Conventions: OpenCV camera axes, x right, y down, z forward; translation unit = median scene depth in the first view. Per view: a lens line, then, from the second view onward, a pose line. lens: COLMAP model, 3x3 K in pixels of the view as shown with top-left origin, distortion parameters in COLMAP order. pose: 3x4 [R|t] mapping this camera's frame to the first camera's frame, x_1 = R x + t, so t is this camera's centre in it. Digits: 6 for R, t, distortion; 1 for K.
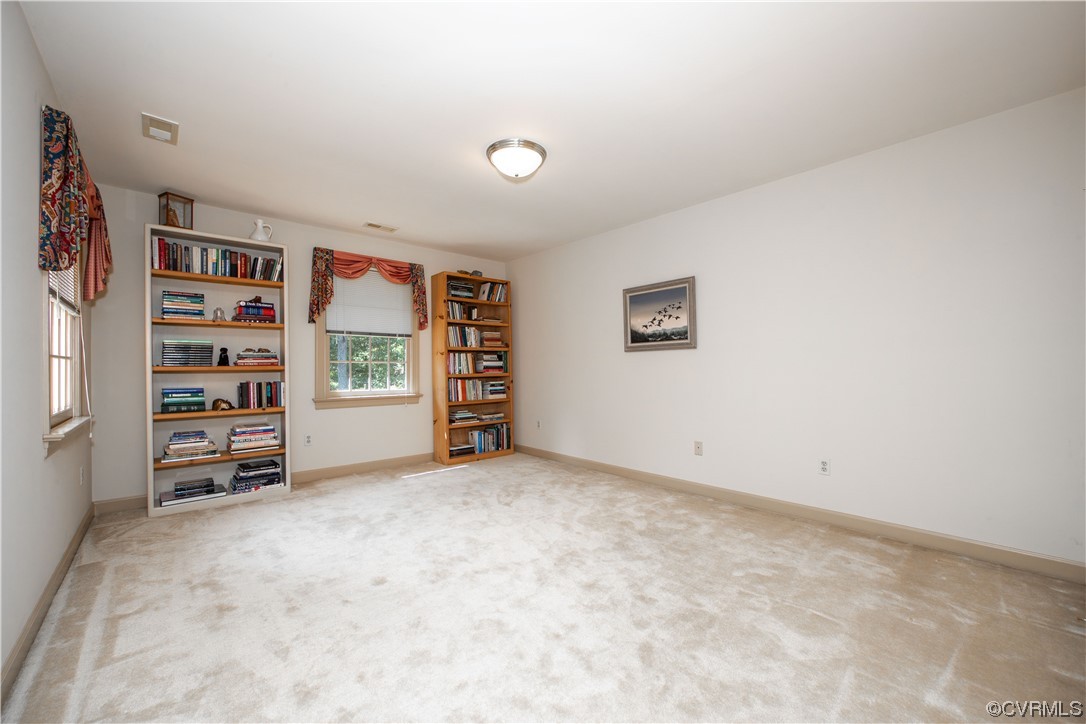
lens RADIAL K [[437.3, 0, 539.7], [0, 437.3, 364.9], [0, 0, 1]] dist [-0.013288, 0.002582]
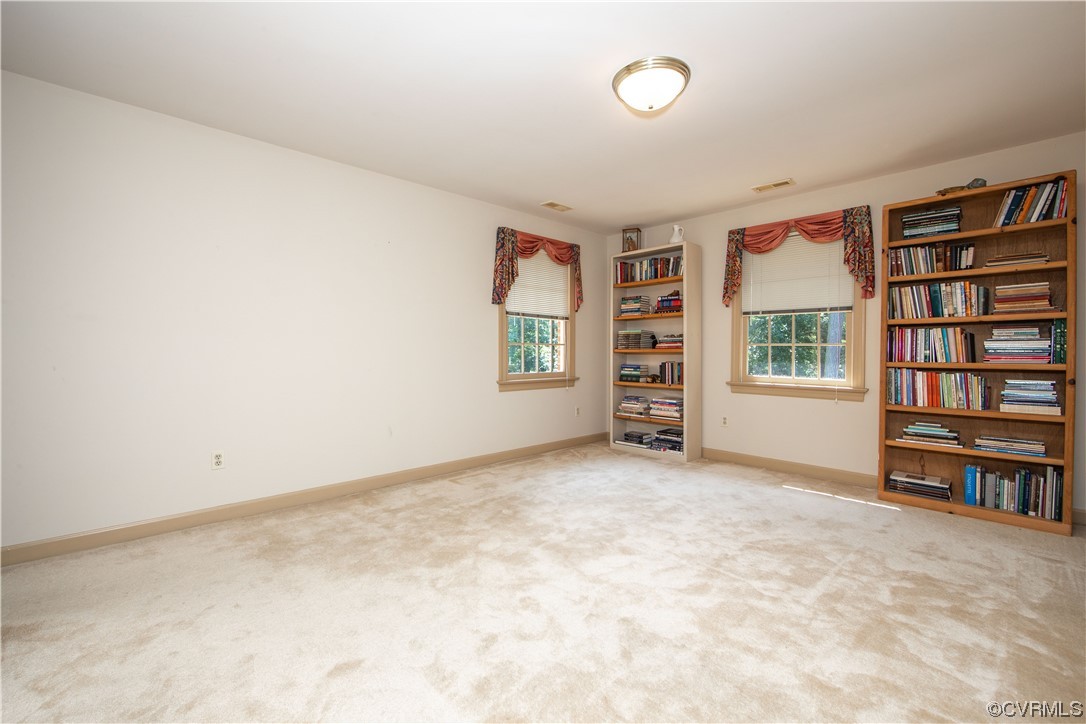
lens RADIAL K [[437.3, 0, 519.7], [0, 437.3, 356.7], [0, 0, 1]] dist [-0.013288, 0.002582]
pose [[0.029188, 0.017909, -0.999413, 0.476666], [0.000864, 0.999839, 0.017942, 0.001478], [0.999574, -0.001387, 0.029168, 0.484316]]
